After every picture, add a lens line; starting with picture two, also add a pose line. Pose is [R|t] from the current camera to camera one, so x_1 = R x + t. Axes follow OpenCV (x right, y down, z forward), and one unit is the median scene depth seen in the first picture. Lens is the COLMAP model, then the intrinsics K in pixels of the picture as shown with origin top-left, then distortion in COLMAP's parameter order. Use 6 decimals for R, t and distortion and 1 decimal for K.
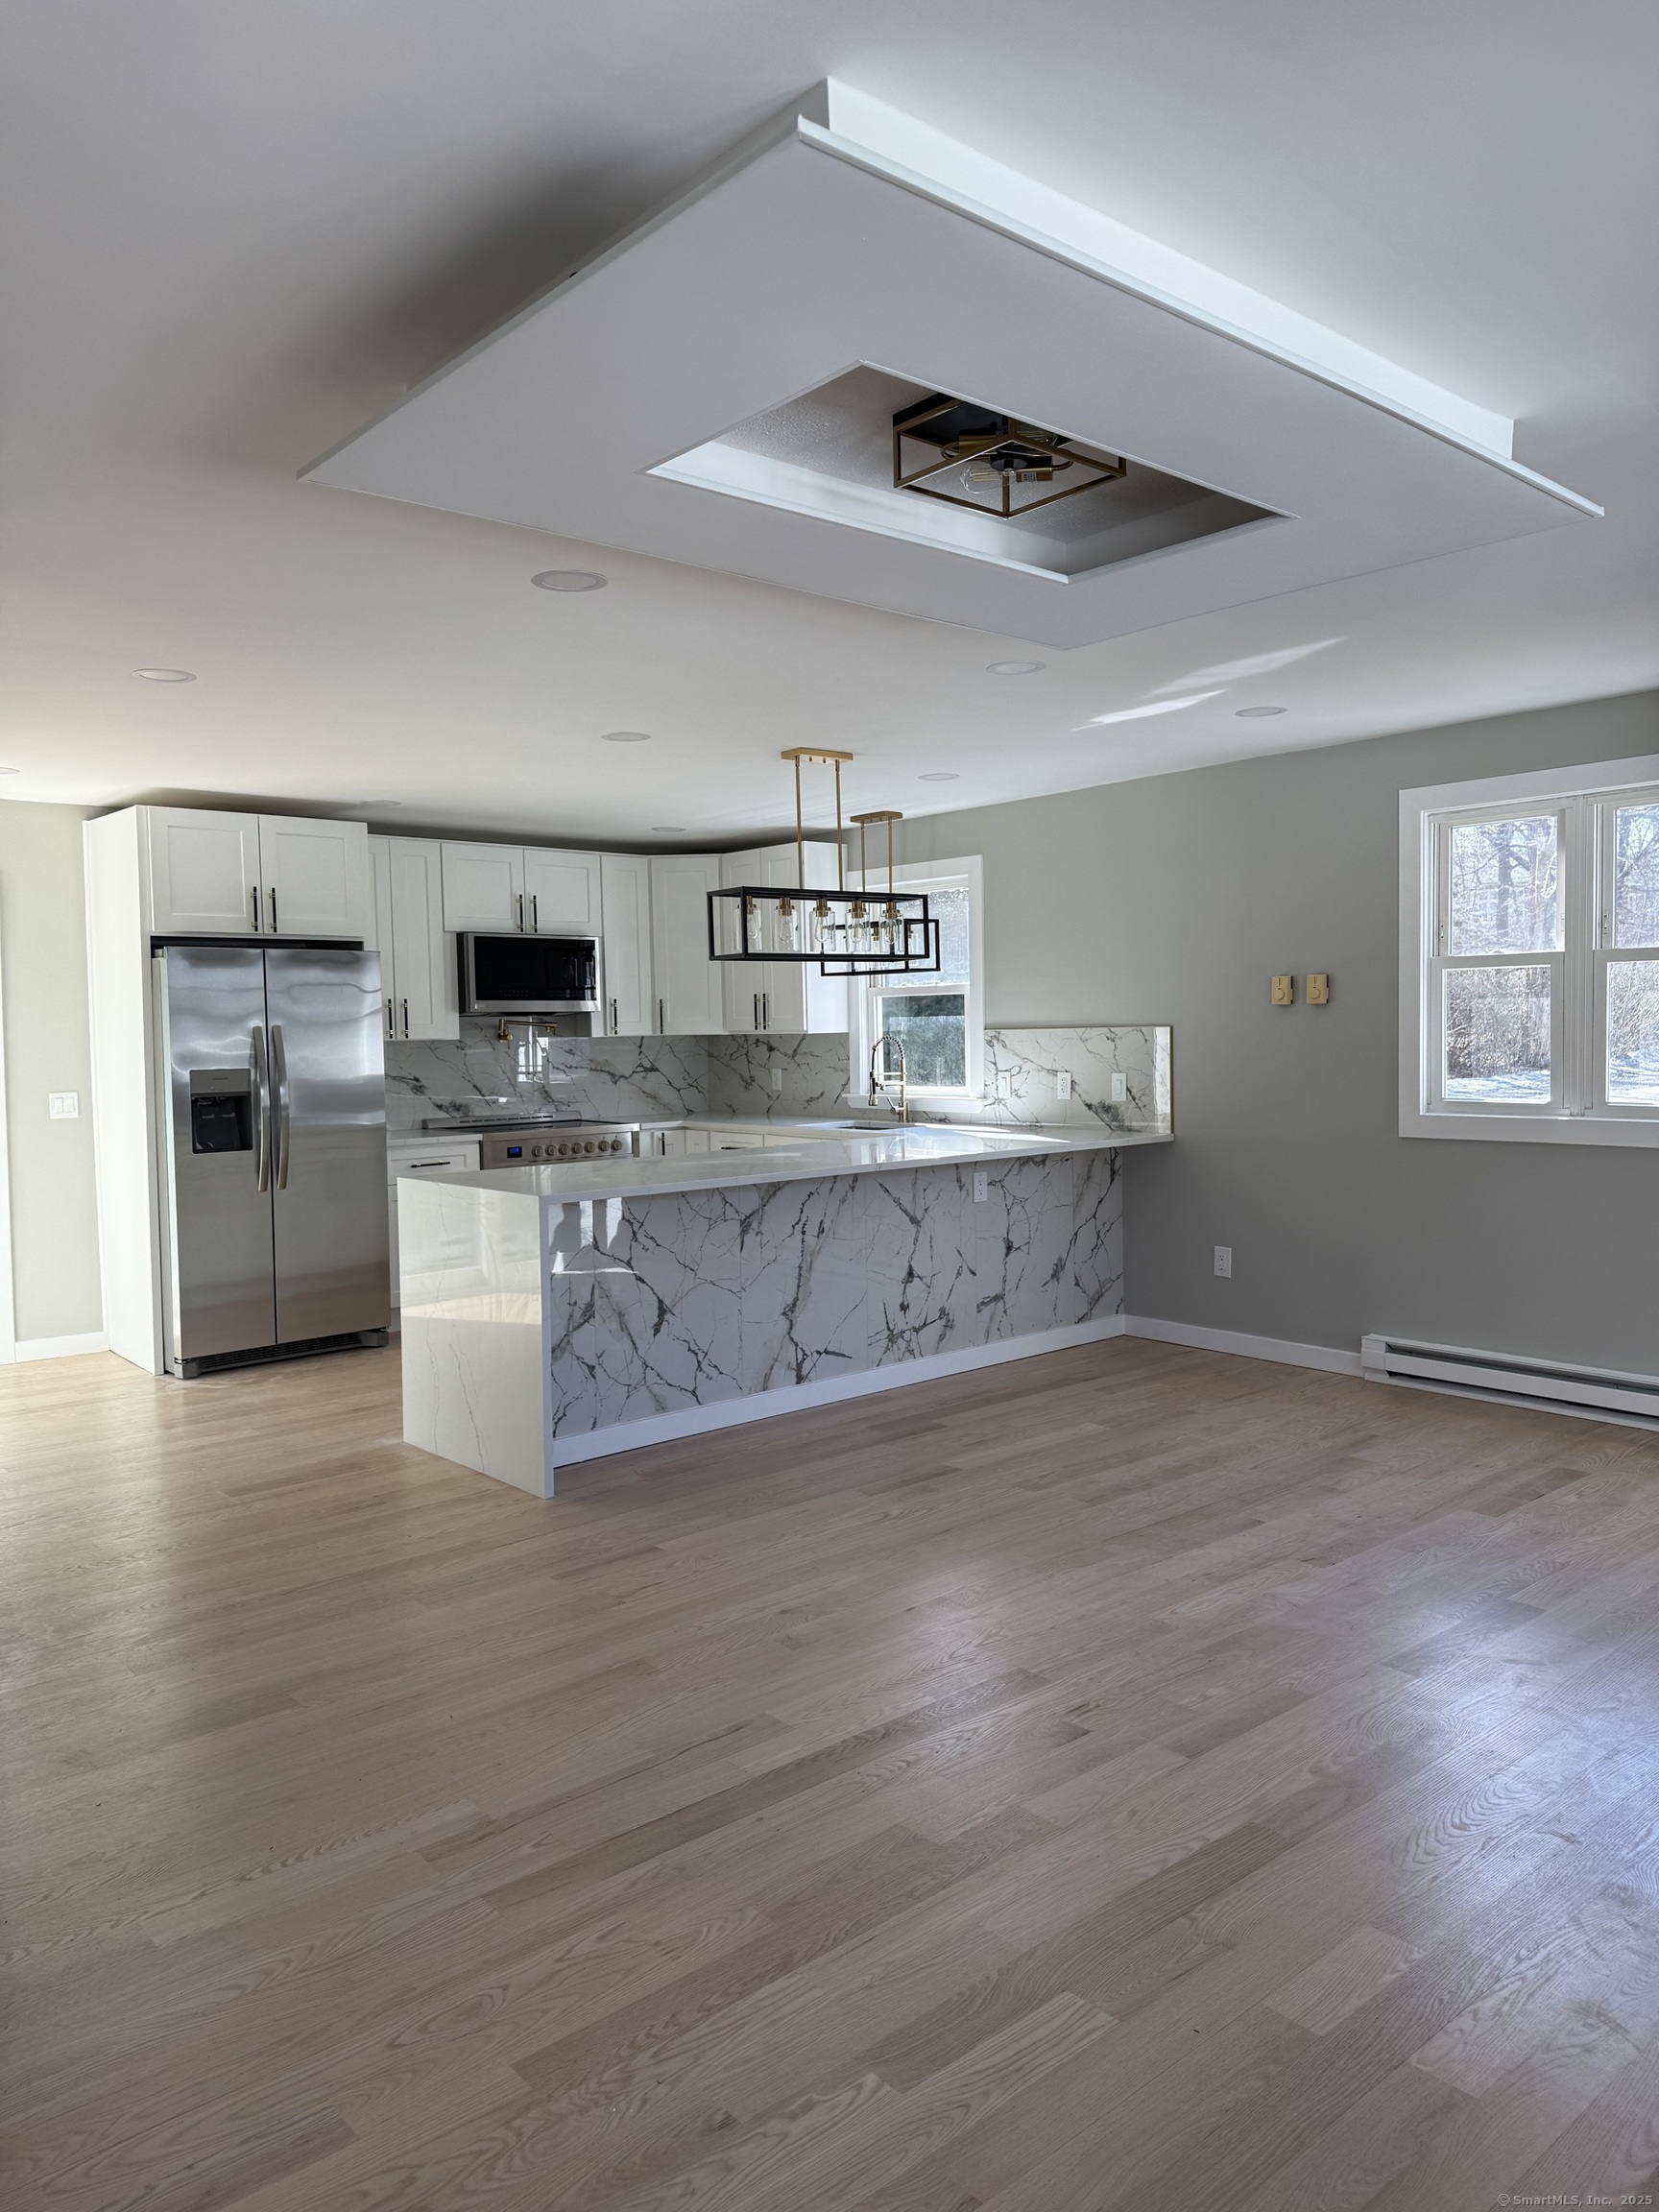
lens RADIAL K [[1533.3, 0, 829.5], [0, 1533.3, 1106.0], [0, 0, 1]] dist [0.124424, -0.093354]
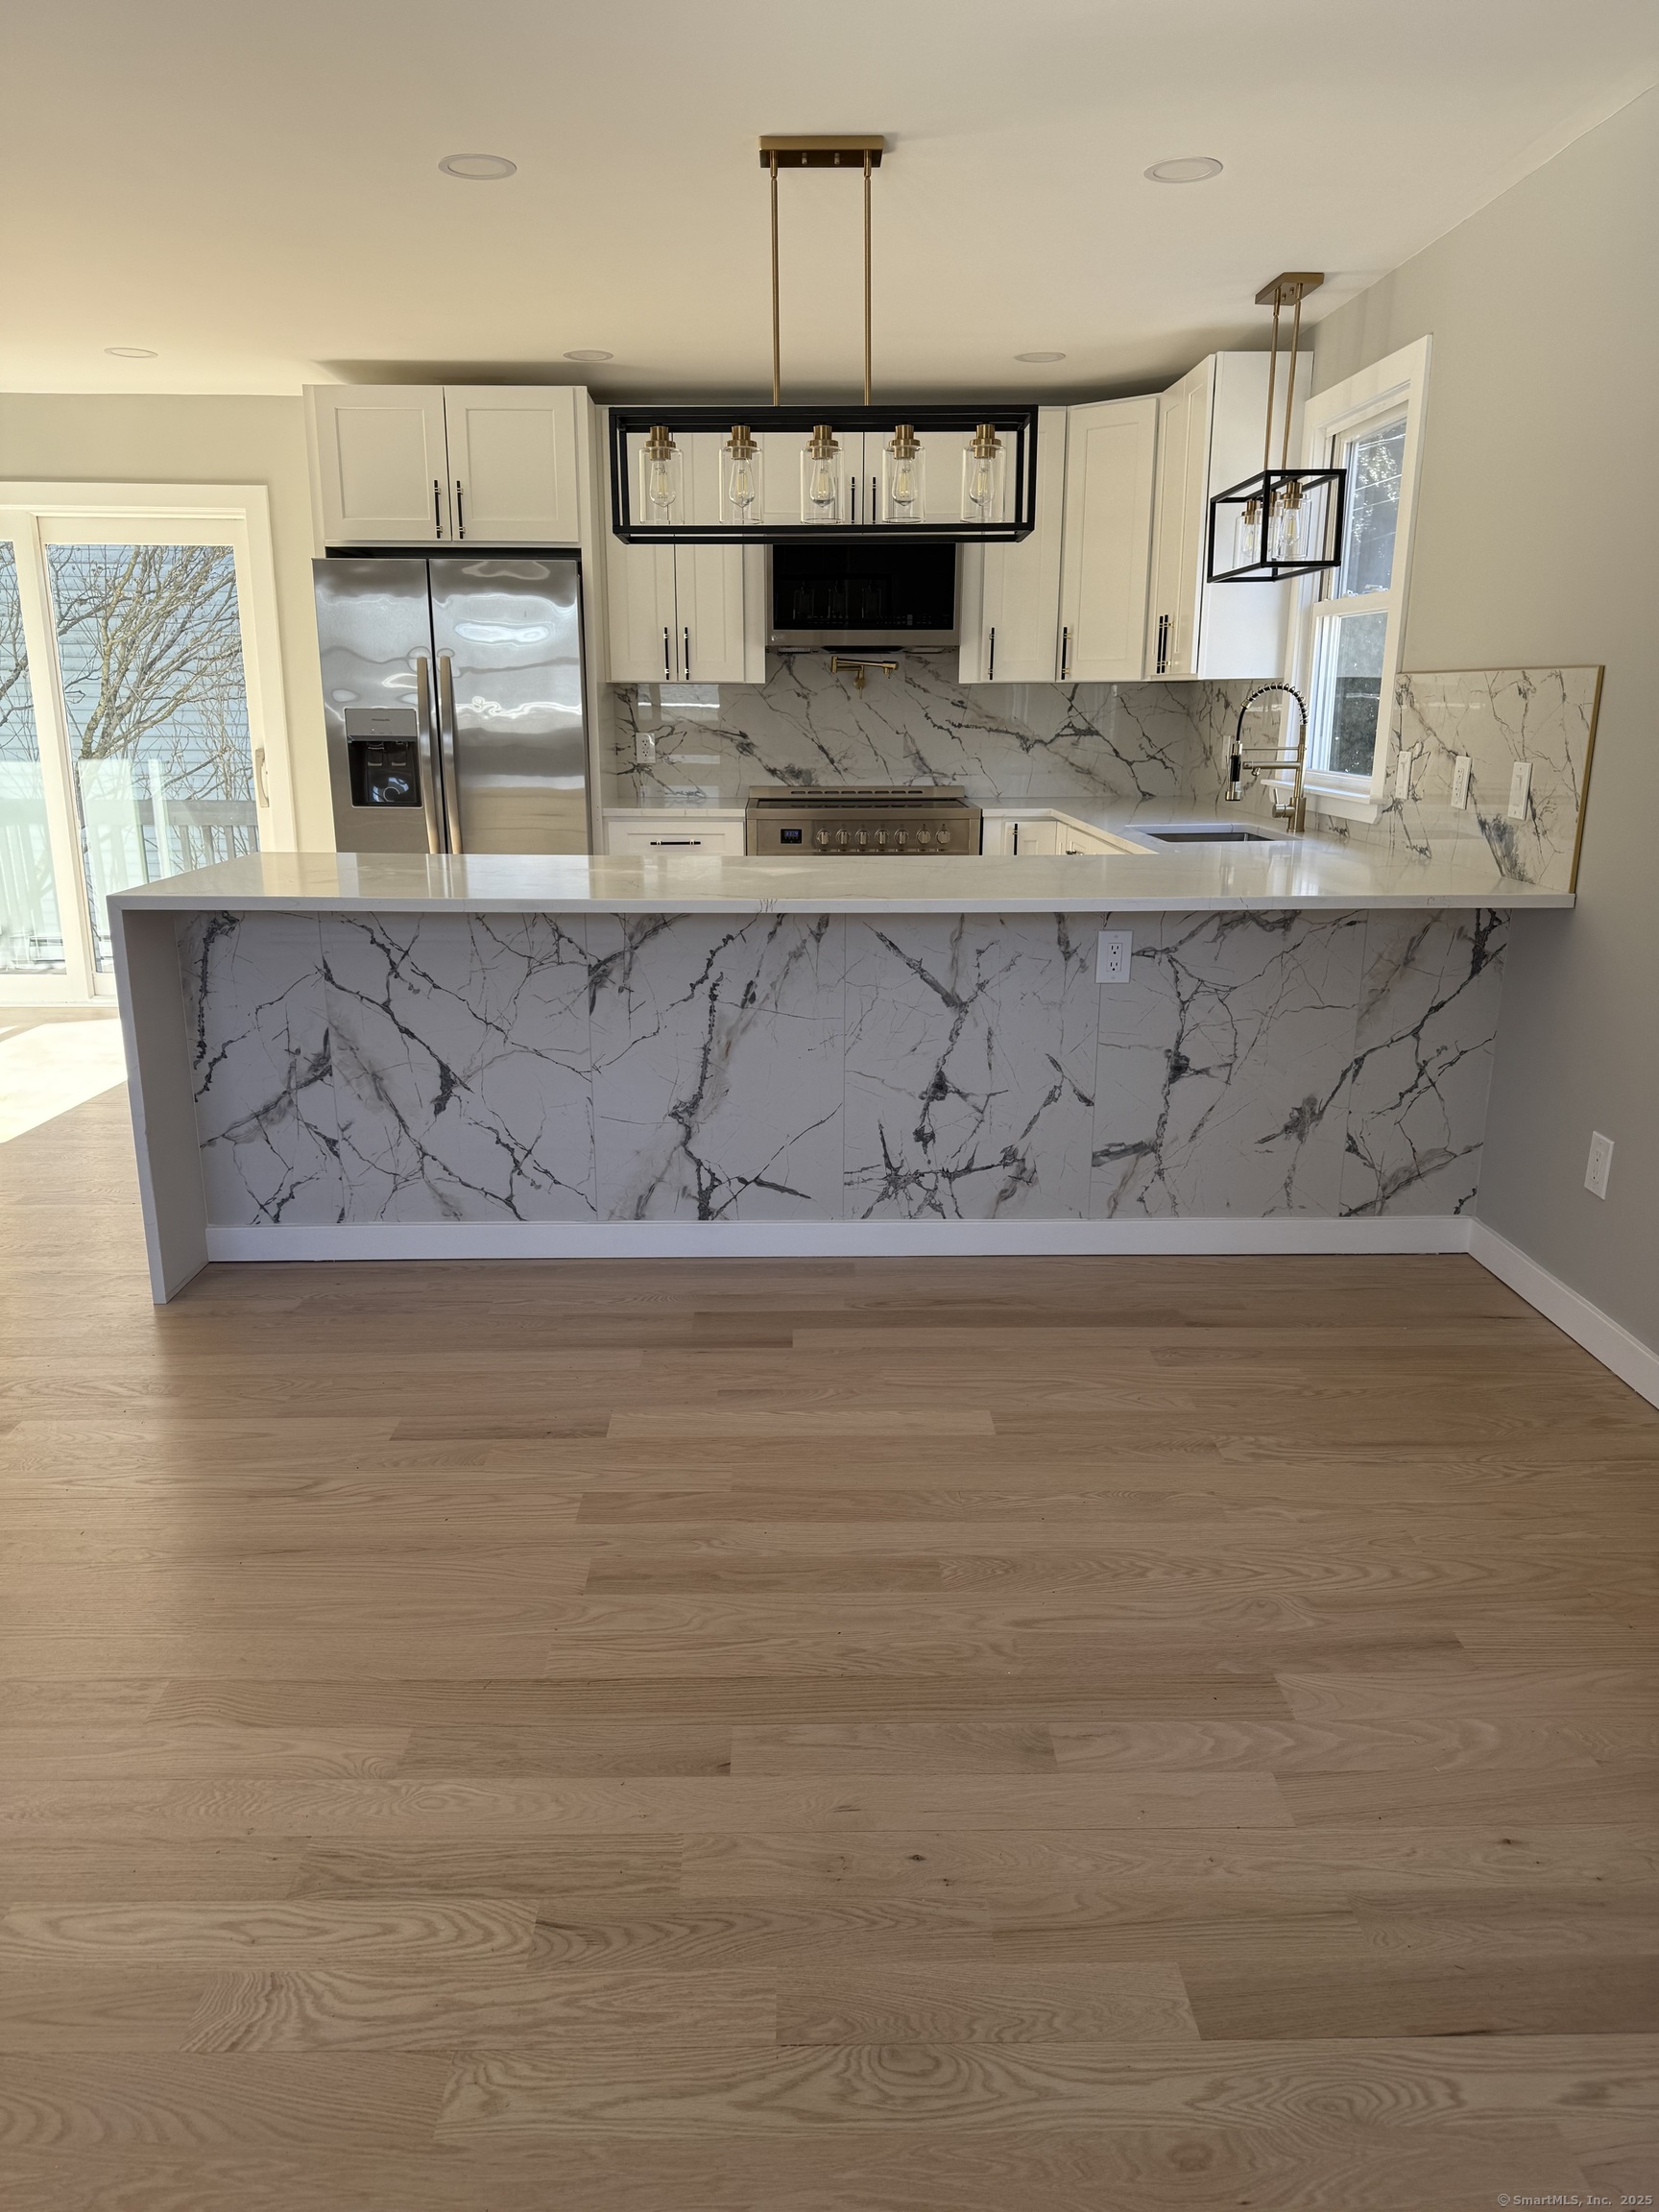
lens RADIAL K [[1533.3, 0, 829.5], [0, 1533.3, 1106.0], [0, 0, 1]] dist [0.124424, -0.093354]
pose [[0.765361, 0.183306, -0.616945, 0.420241], [-0.047585, 0.972076, 0.229791, -0.022620], [0.641840, -0.146516, 0.752712, 0.538300]]
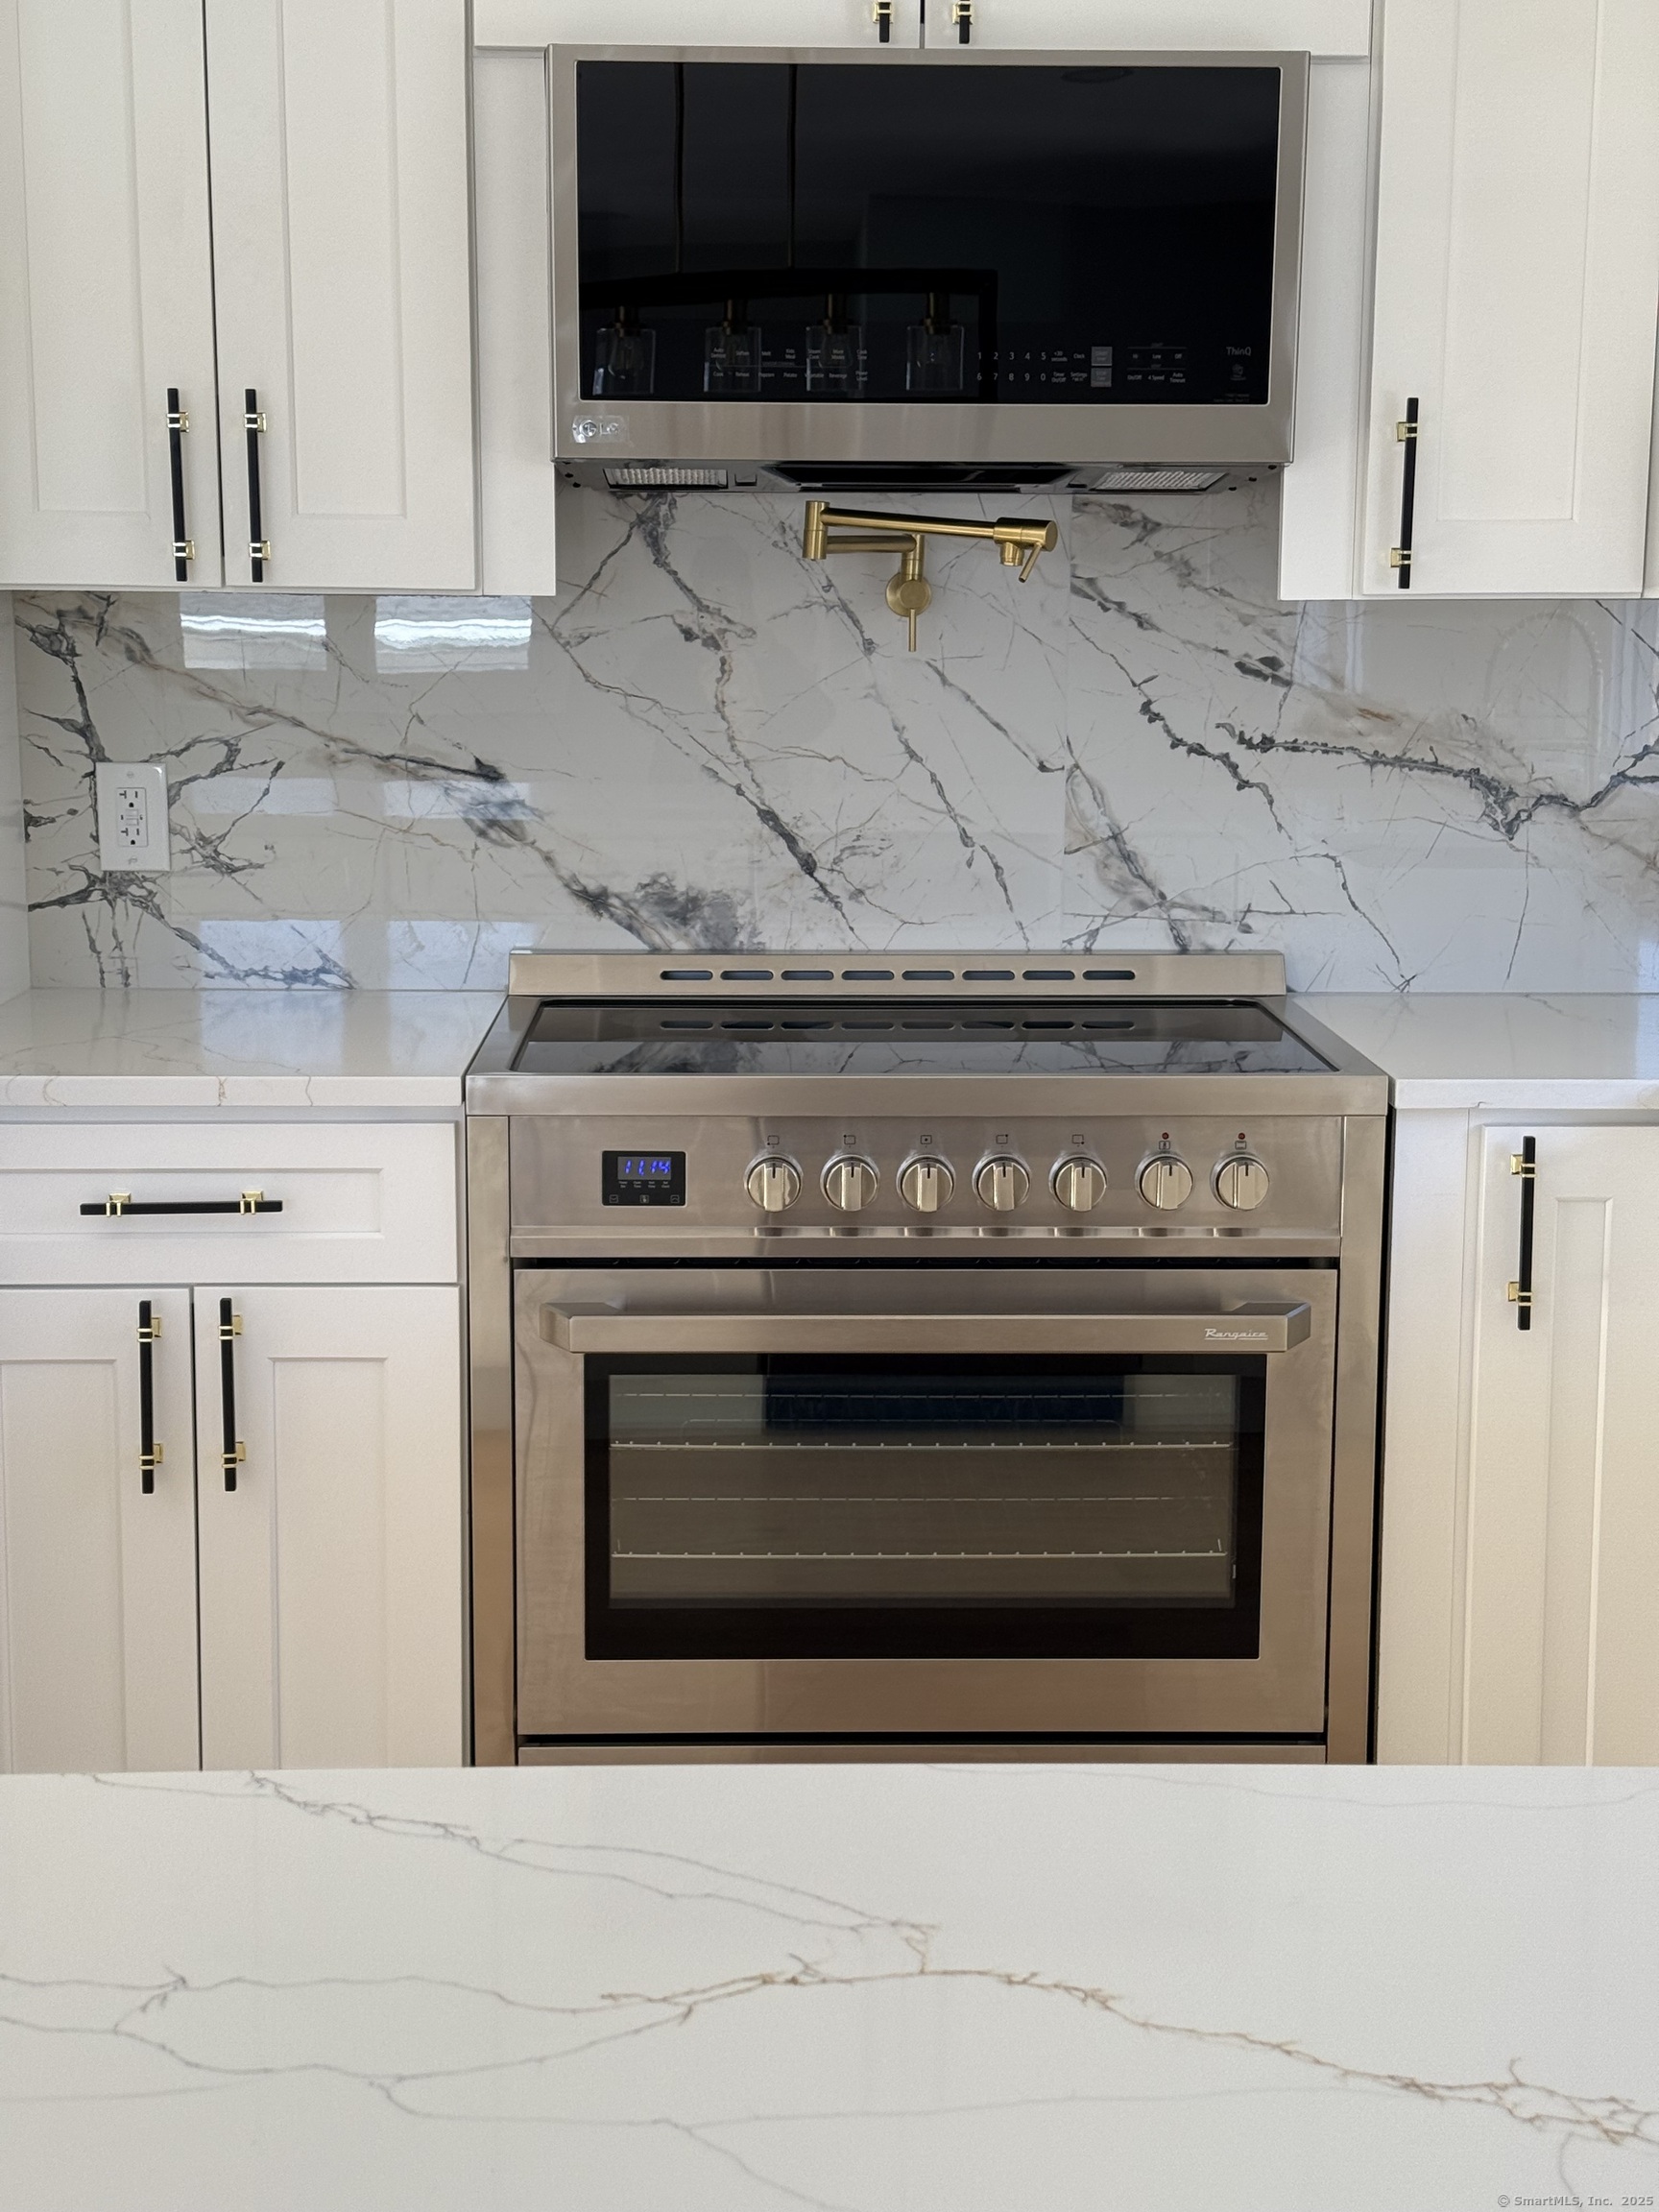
lens RADIAL K [[3175.9, 0, 829.5], [0, 3175.9, 1106.0], [0, 0, 1]] dist [0.144200, 0.027811]
pose [[0.765489, 0.125059, -0.631179, 0.098214], [-0.052679, 0.989818, 0.132229, -0.046015], [0.641289, -0.067970, 0.764283, 0.929306]]
